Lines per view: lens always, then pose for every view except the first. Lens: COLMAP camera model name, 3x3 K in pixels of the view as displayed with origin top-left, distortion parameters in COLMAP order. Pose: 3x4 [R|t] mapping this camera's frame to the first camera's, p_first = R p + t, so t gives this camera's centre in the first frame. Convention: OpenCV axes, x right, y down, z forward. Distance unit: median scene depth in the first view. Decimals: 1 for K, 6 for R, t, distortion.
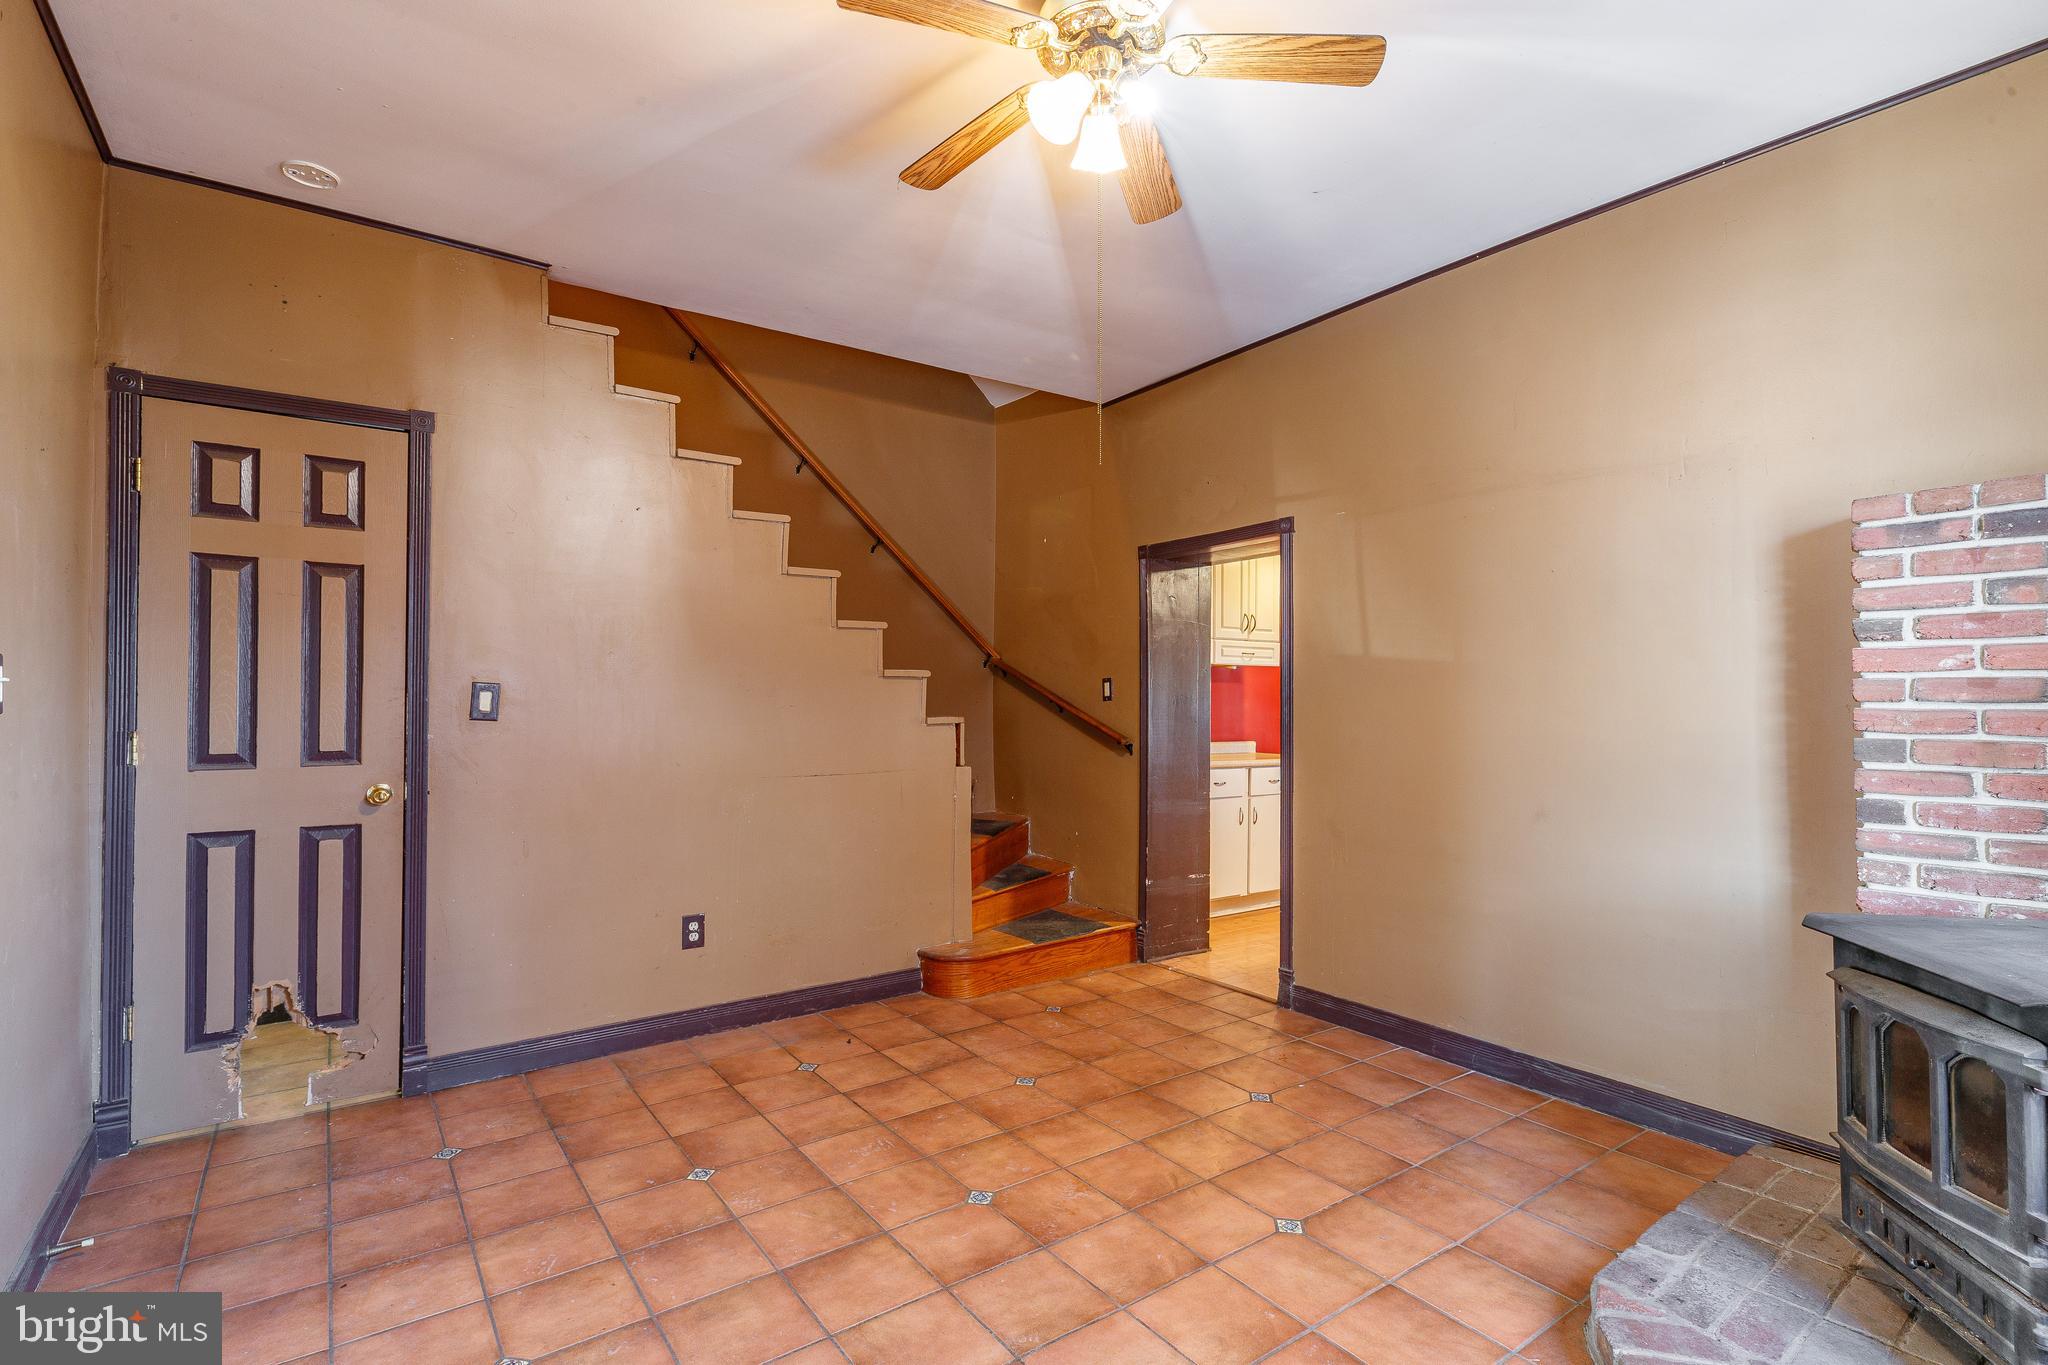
lens RADIAL K [[964.1, 0, 1013.0], [0, 964.1, 690.2], [0, 0, 1]] dist [0.005454, -0.000867]
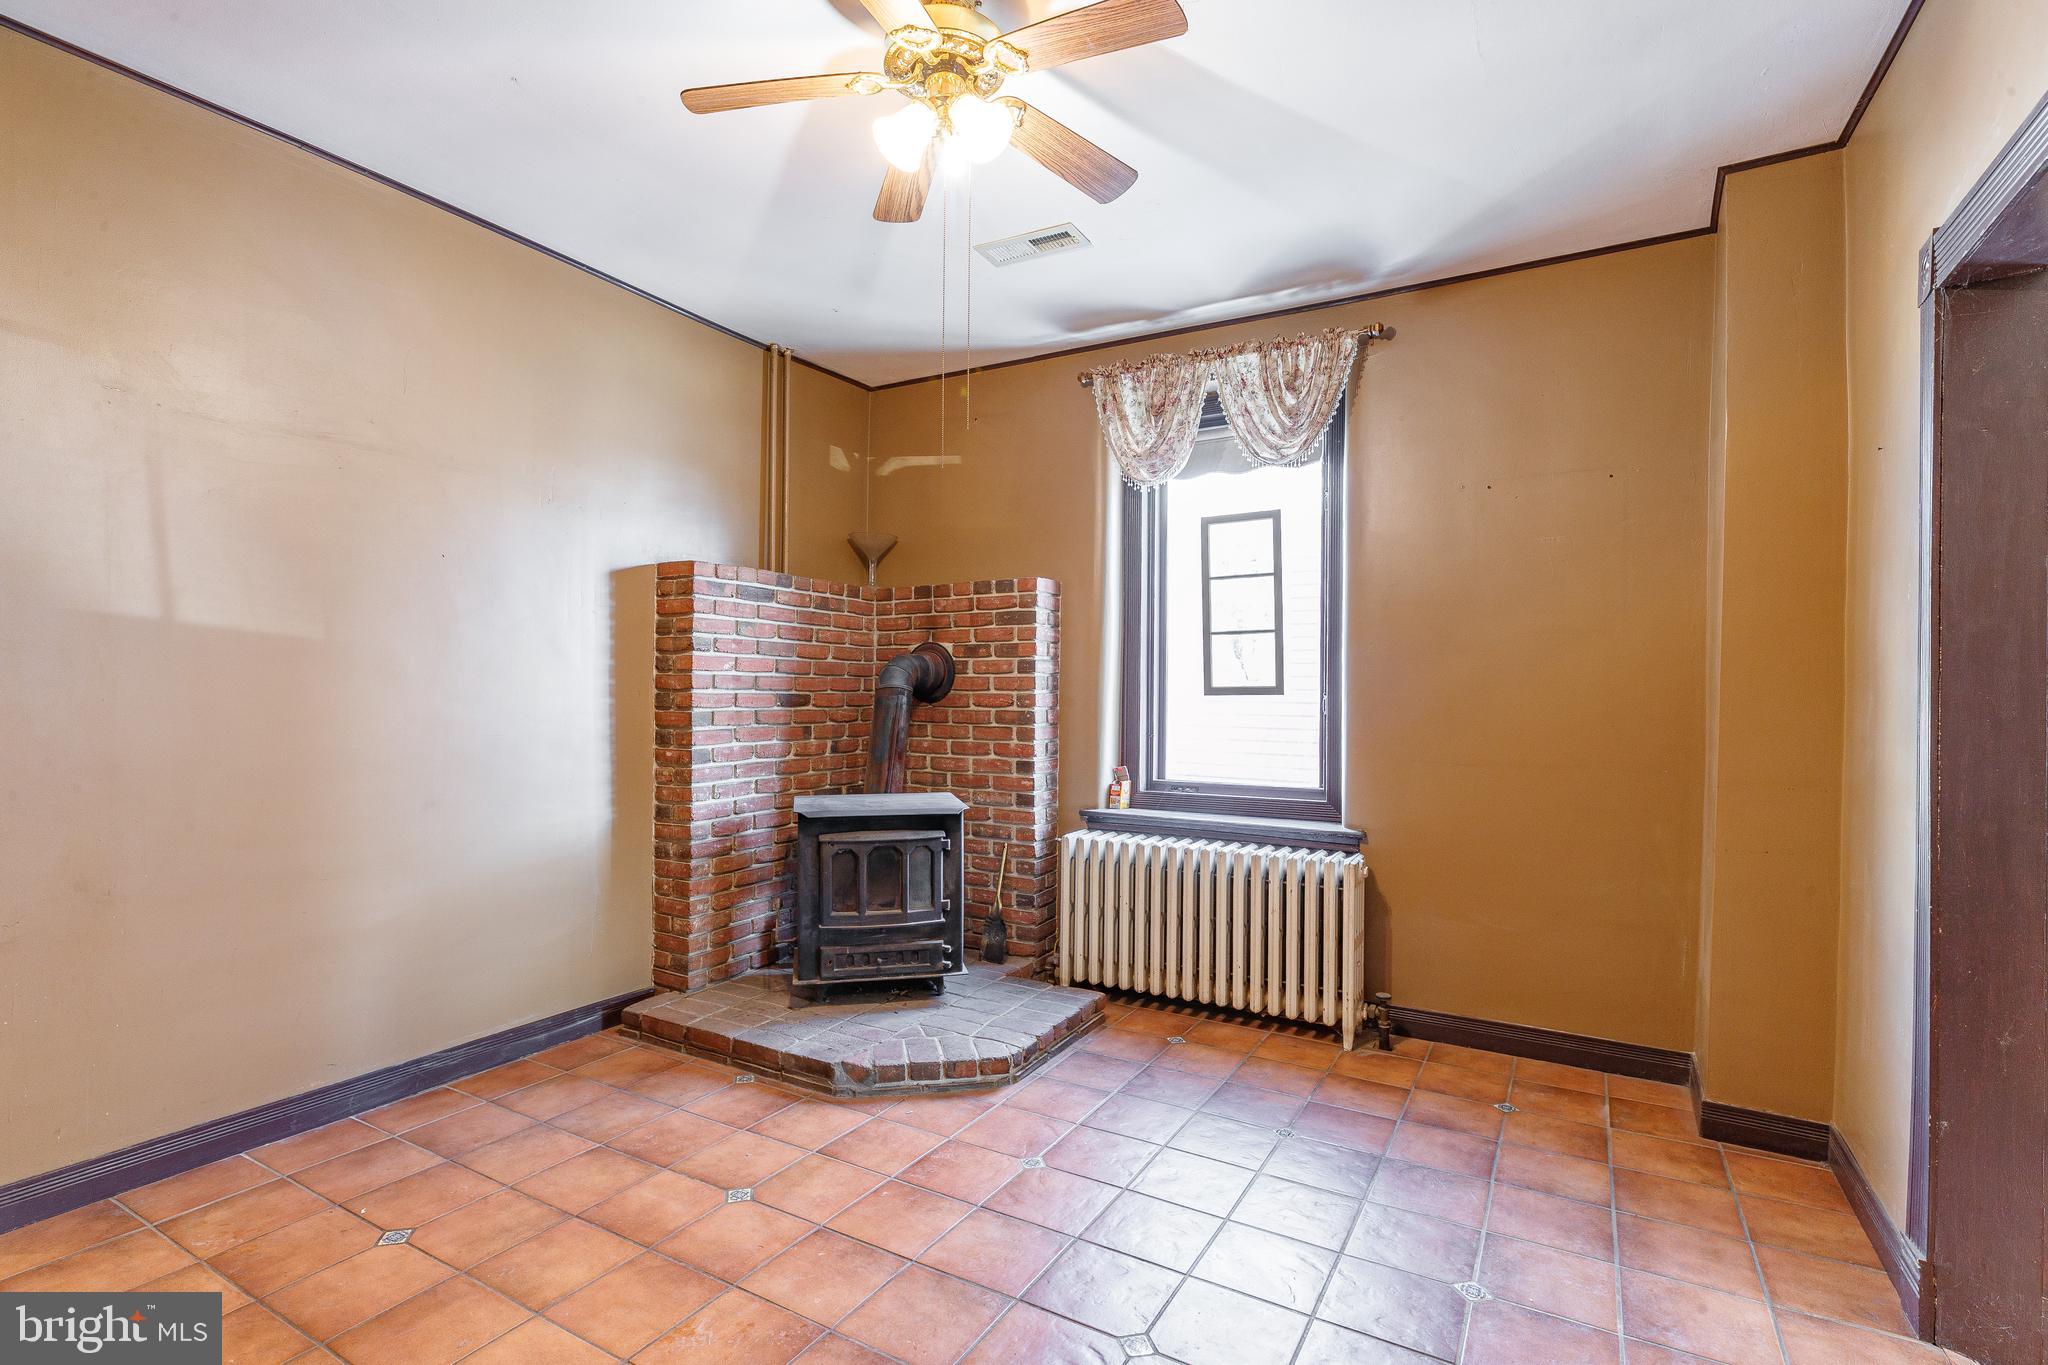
lens RADIAL K [[964.1, 0, 1013.0], [0, 964.1, 690.2], [0, 0, 1]] dist [0.005454, -0.000867]
pose [[-0.404490, -0.003252, 0.914537, -0.693148], [-0.015285, 0.999878, -0.003205, 0.010053], [-0.914415, -0.015276, -0.404491, 1.029736]]
